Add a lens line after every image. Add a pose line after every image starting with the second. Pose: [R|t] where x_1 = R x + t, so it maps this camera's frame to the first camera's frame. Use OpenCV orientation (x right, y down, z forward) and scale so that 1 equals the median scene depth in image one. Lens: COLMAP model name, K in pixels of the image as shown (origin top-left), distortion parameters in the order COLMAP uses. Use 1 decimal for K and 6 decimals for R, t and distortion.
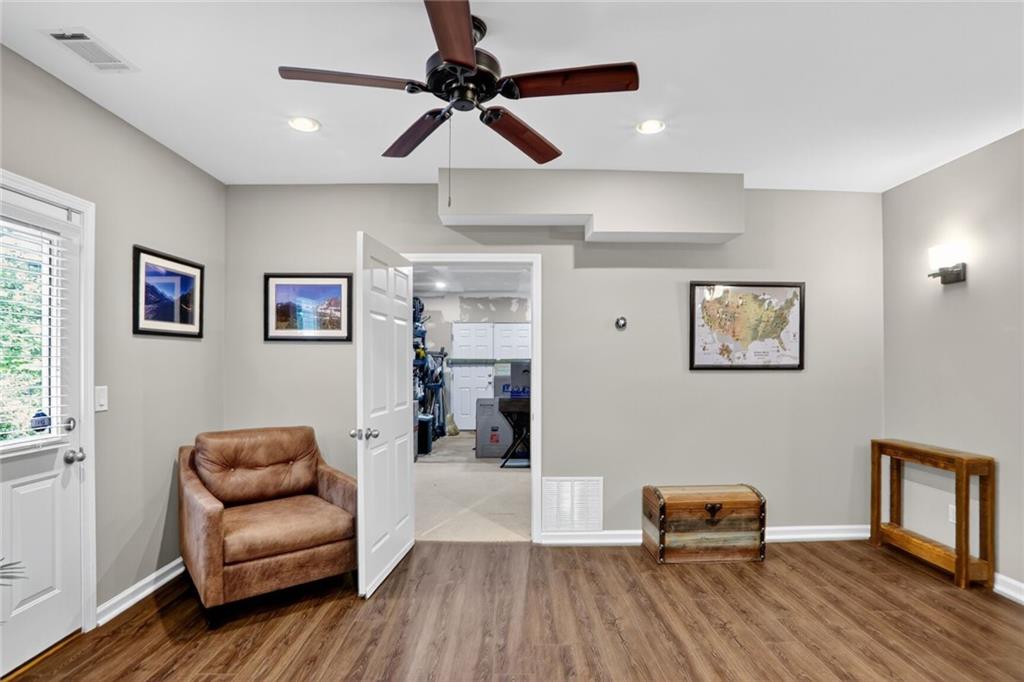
lens RADIAL K [[518.6, 0, 512.4], [0, 518.6, 361.6], [0, 0, 1]] dist [-0.082854, 0.038790]
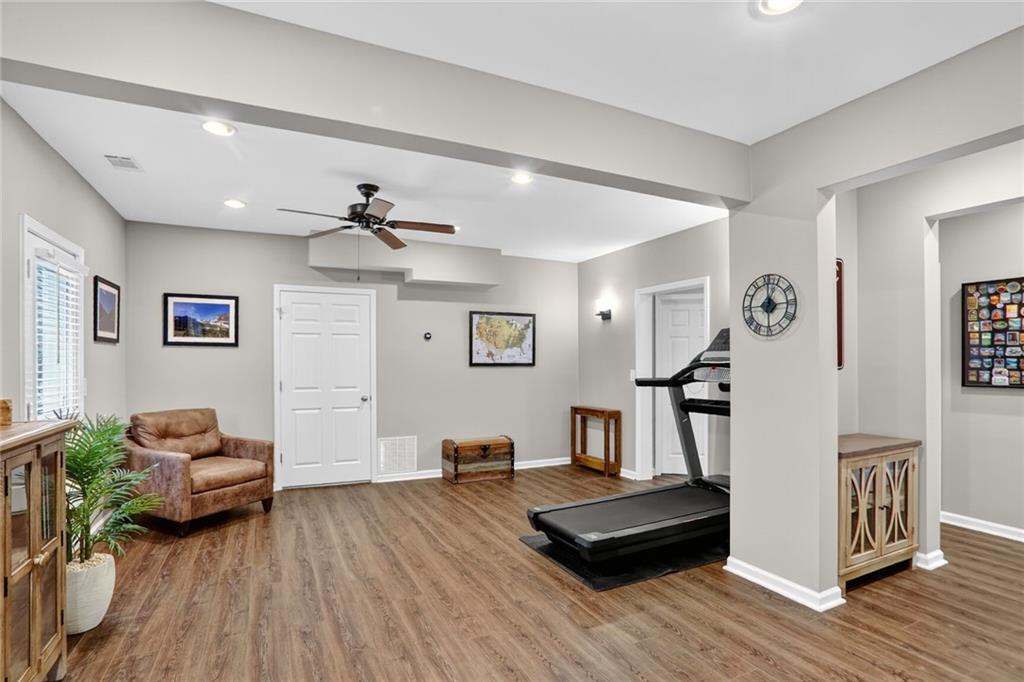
lens RADIAL K [[518.6, 0, 512.4], [0, 518.6, 361.6], [0, 0, 1]] dist [-0.082854, 0.038790]
pose [[0.905563, -0.000864, 0.424211, -0.249329], [0.001261, 0.999999, -0.000655, 0.003253], [-0.424210, 0.001128, 0.905563, -0.589233]]
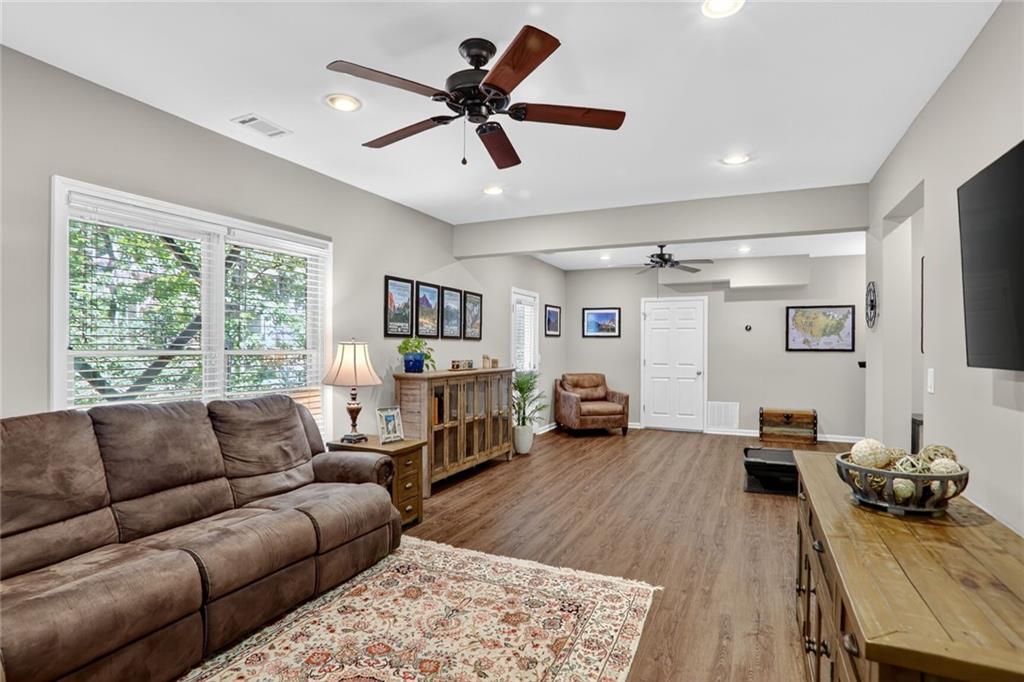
lens RADIAL K [[518.6, 0, 512.4], [0, 518.6, 361.6], [0, 0, 1]] dist [-0.082854, 0.038790]
pose [[0.898327, 0.013808, -0.439110, 0.286404], [-0.002111, 0.999630, 0.027115, 0.006246], [0.439322, -0.023431, 0.898024, -1.379593]]
